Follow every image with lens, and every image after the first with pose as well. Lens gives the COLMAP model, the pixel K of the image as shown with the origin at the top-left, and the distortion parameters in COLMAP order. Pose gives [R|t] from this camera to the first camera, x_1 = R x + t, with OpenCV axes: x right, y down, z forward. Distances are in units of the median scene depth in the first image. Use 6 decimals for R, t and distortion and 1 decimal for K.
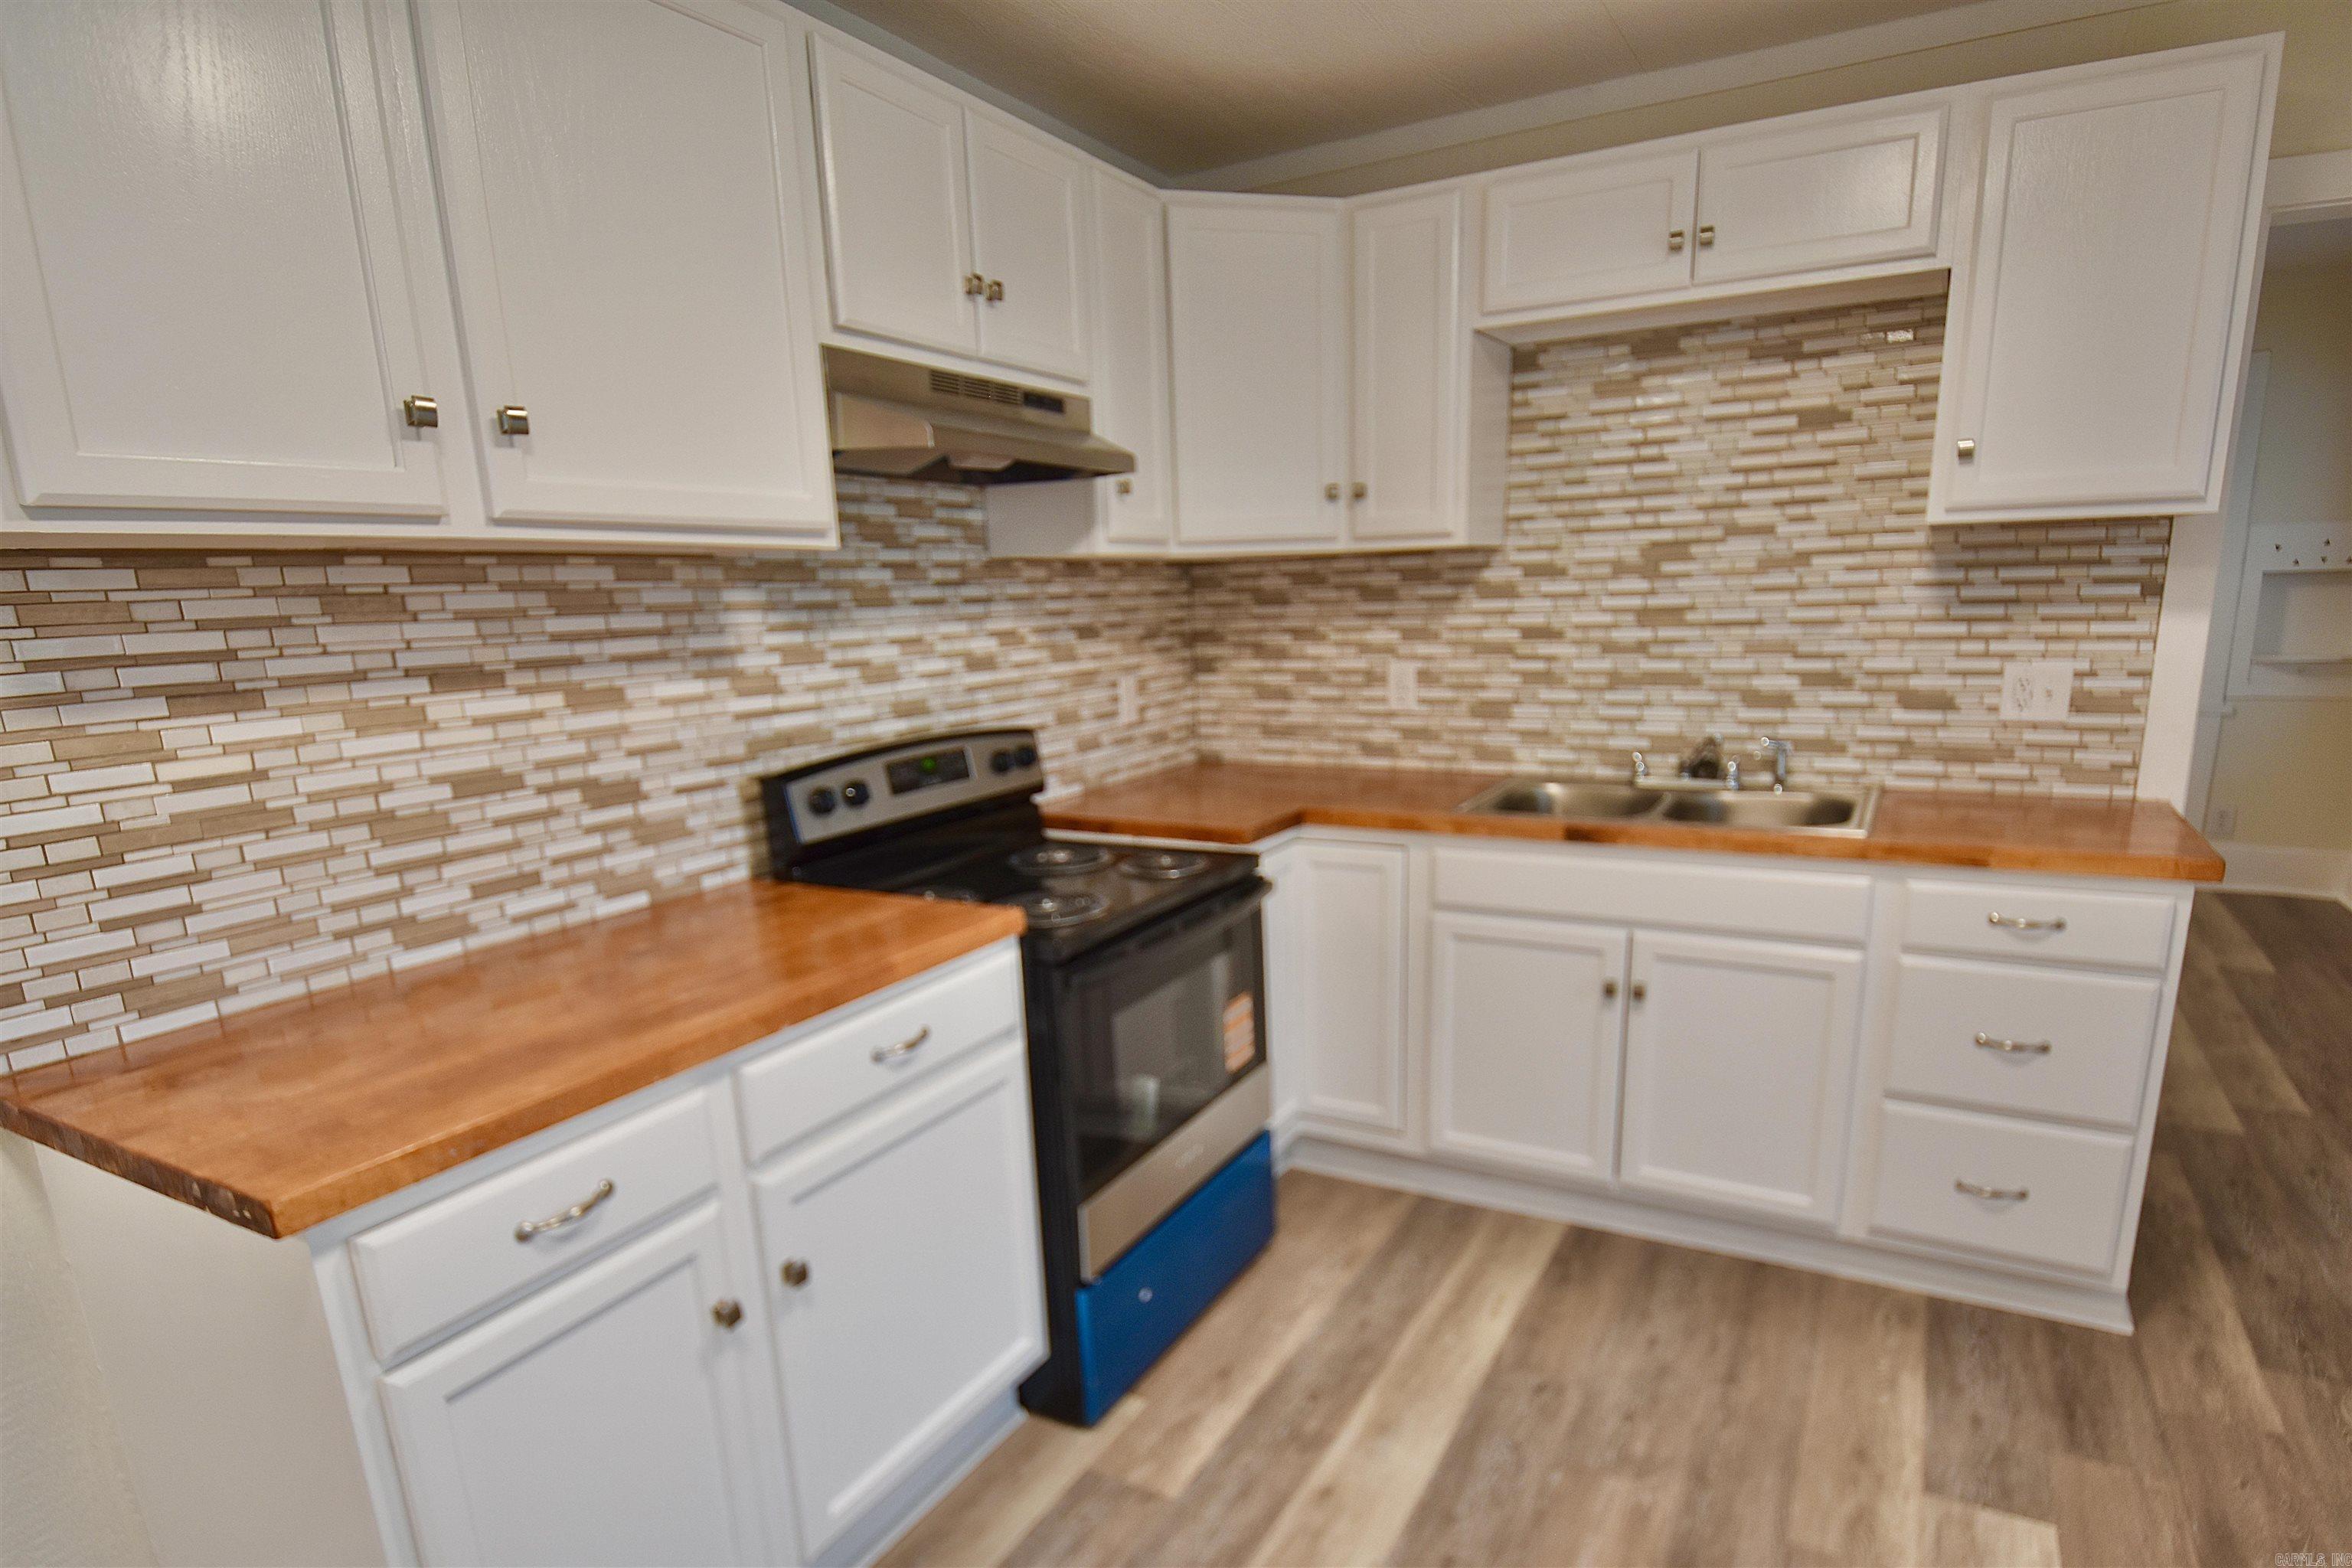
lens RADIAL K [[1238.3, 0, 1201.3], [0, 1238.3, 916.2], [0, 0, 1]] dist [0.031323, -0.032766]
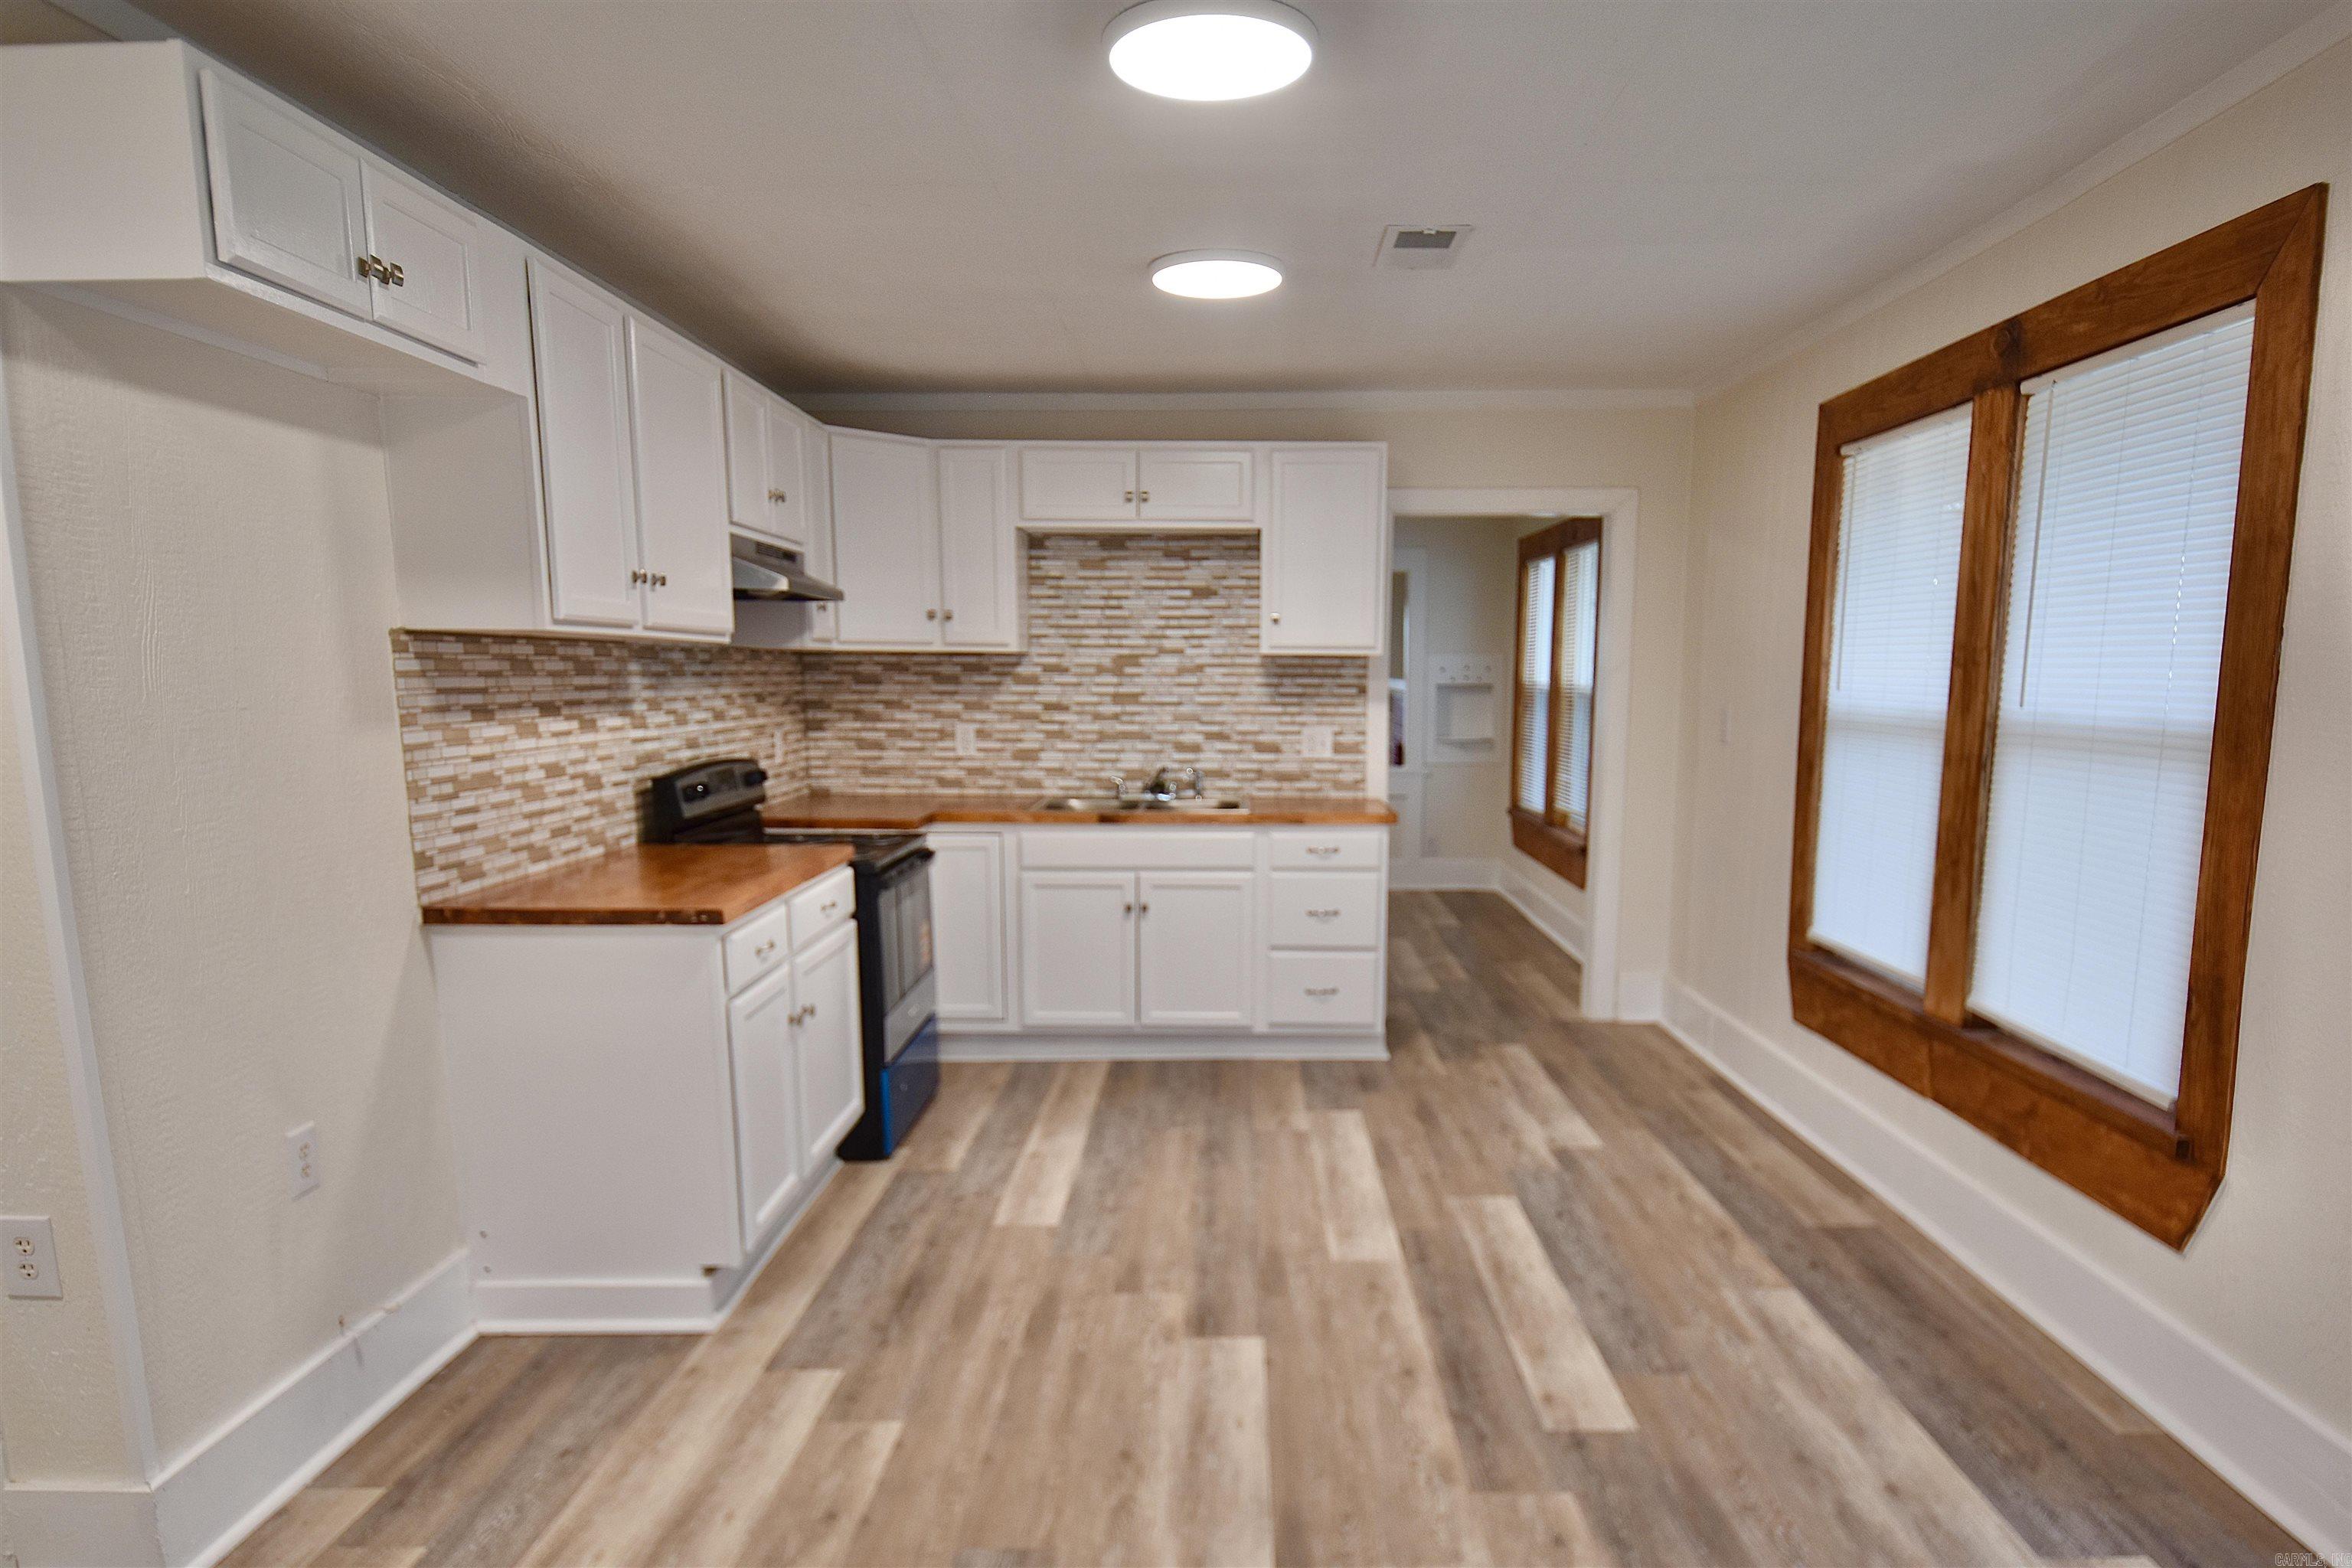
lens RADIAL K [[1394.7, 0, 1206.1], [0, 1394.7, 917.4], [0, 0, 1]] dist [0.027360, -0.024009]
pose [[0.879121, -0.047405, 0.474236, -0.459912], [0.089404, 0.993780, -0.066396, 0.193993], [-0.468139, 0.100769, 0.877891, -0.698499]]
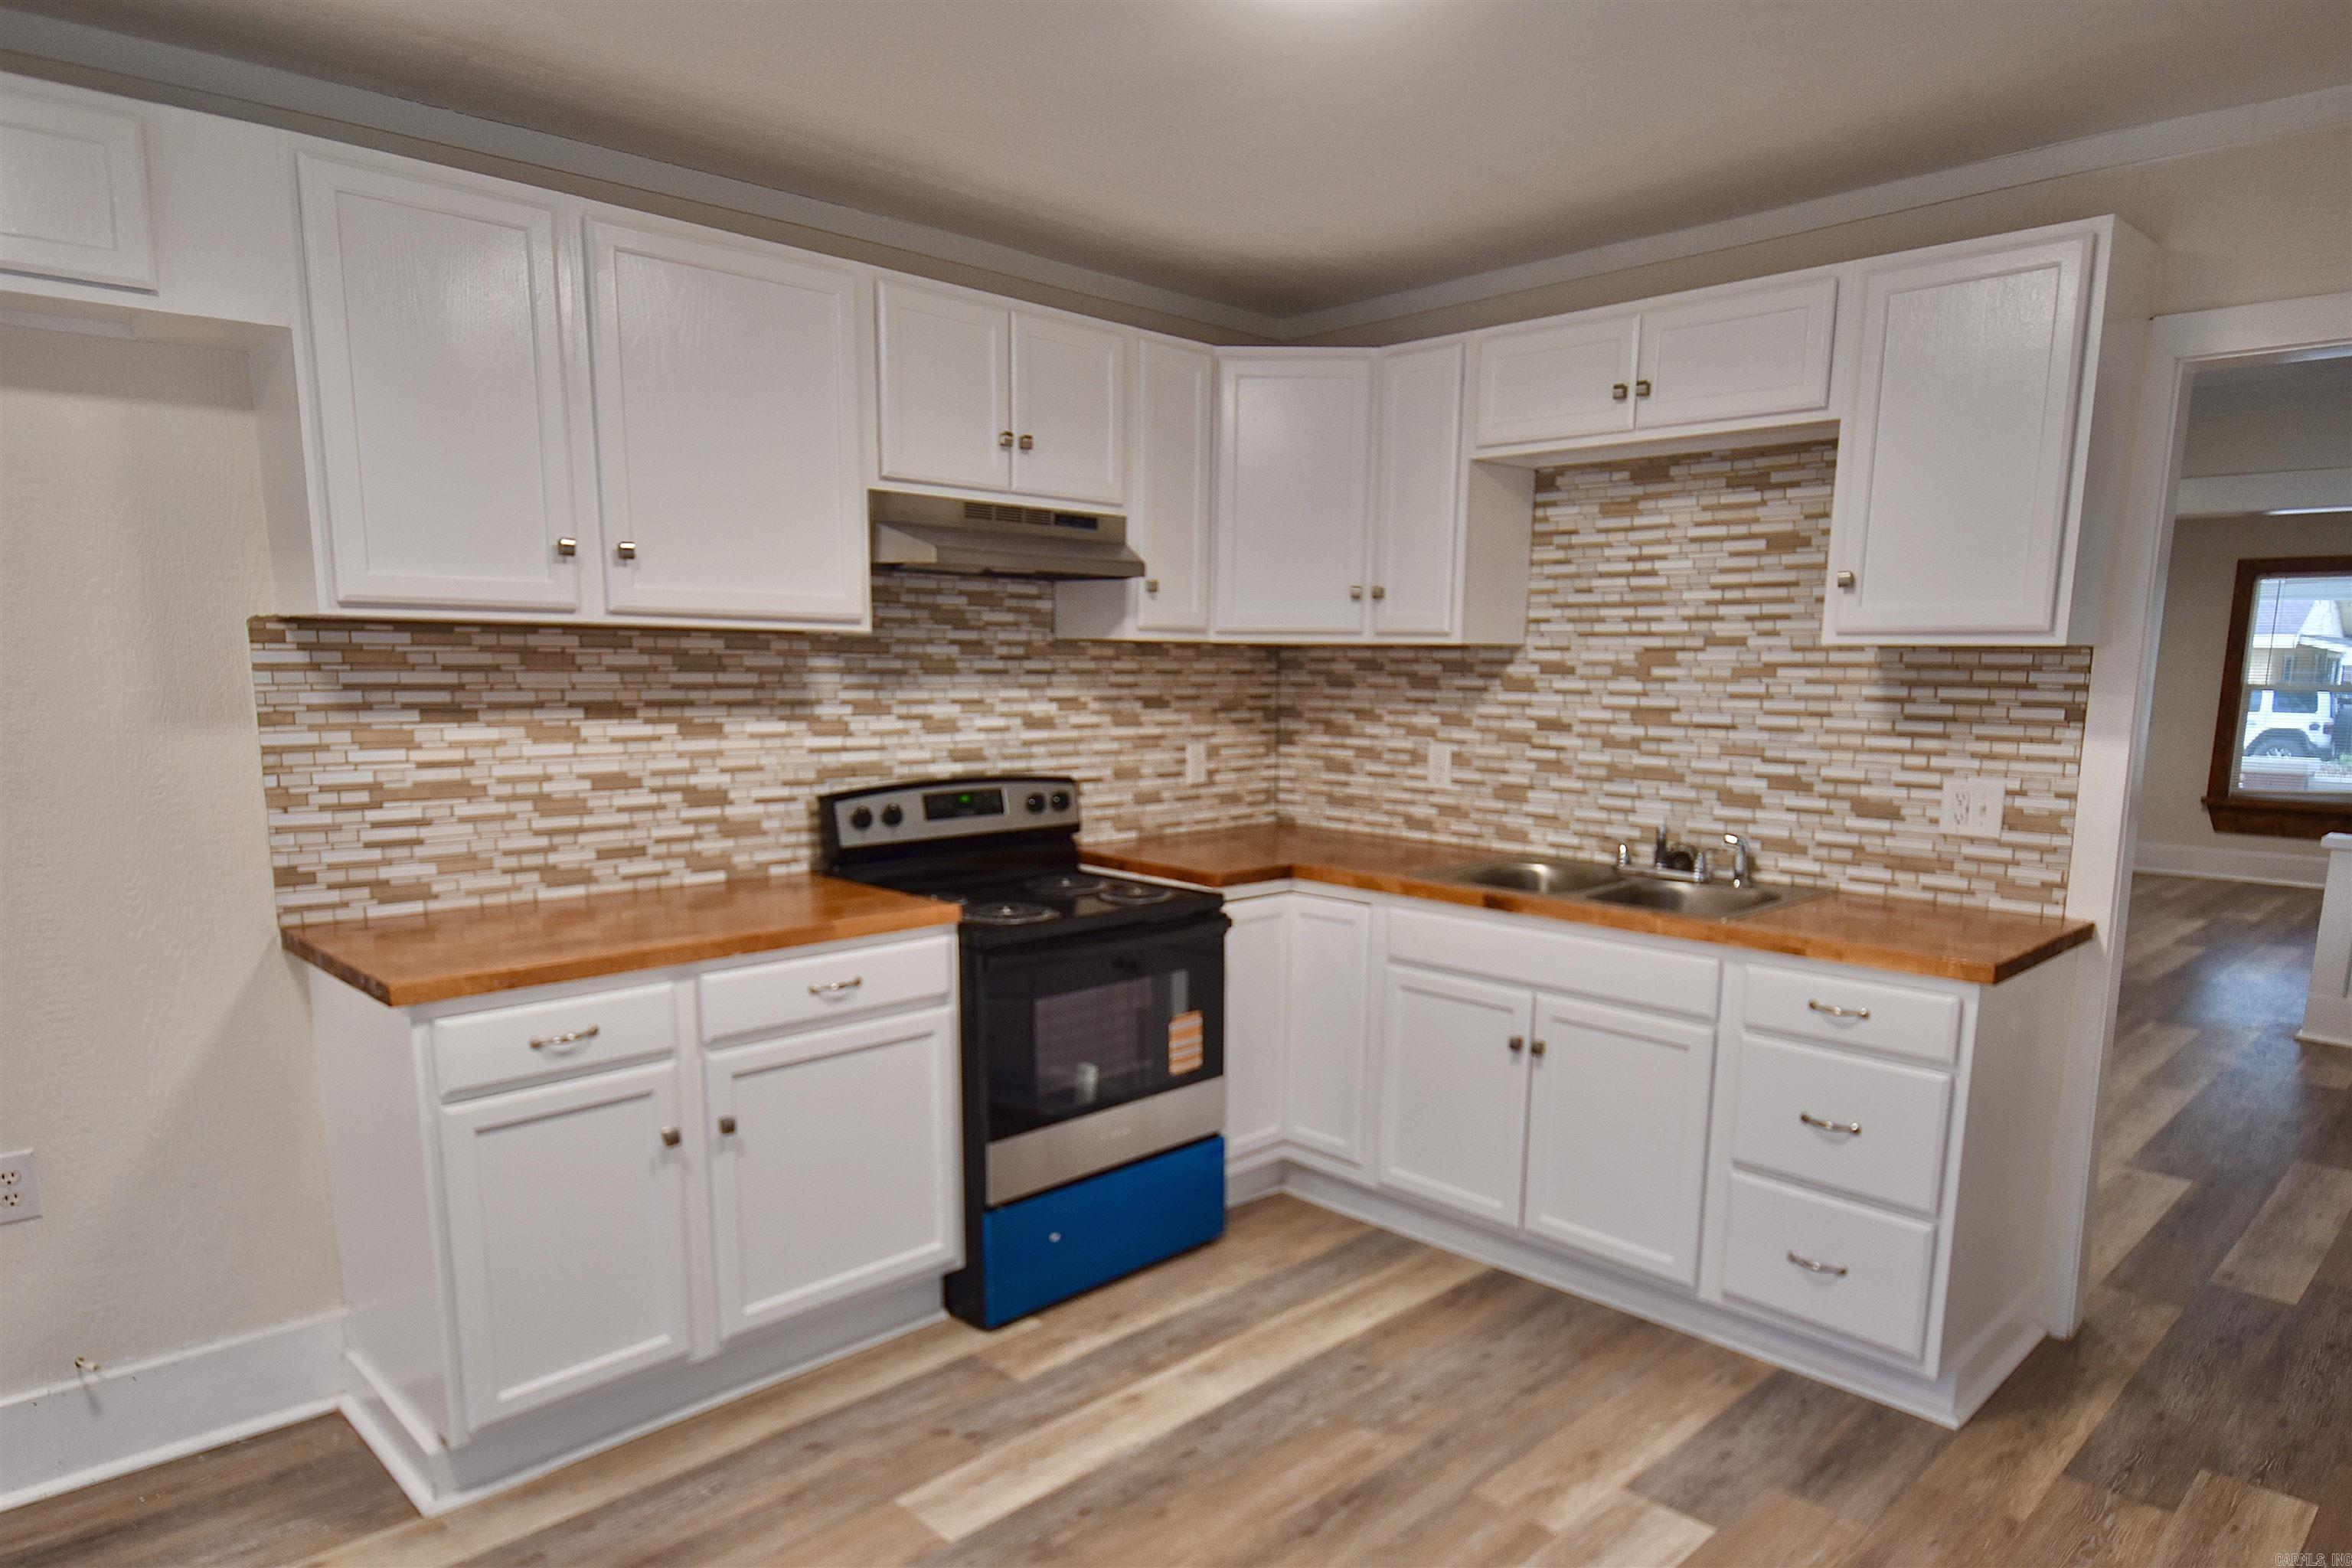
lens RADIAL K [[1394.7, 0, 1206.1], [0, 1394.7, 917.4], [0, 0, 1]] dist [0.027360, -0.024009]
pose [[0.960020, 0.092726, -0.264129, 0.350920], [-0.111245, 0.992213, -0.056010, 0.042864], [0.256878, 0.083153, 0.962860, -0.253946]]
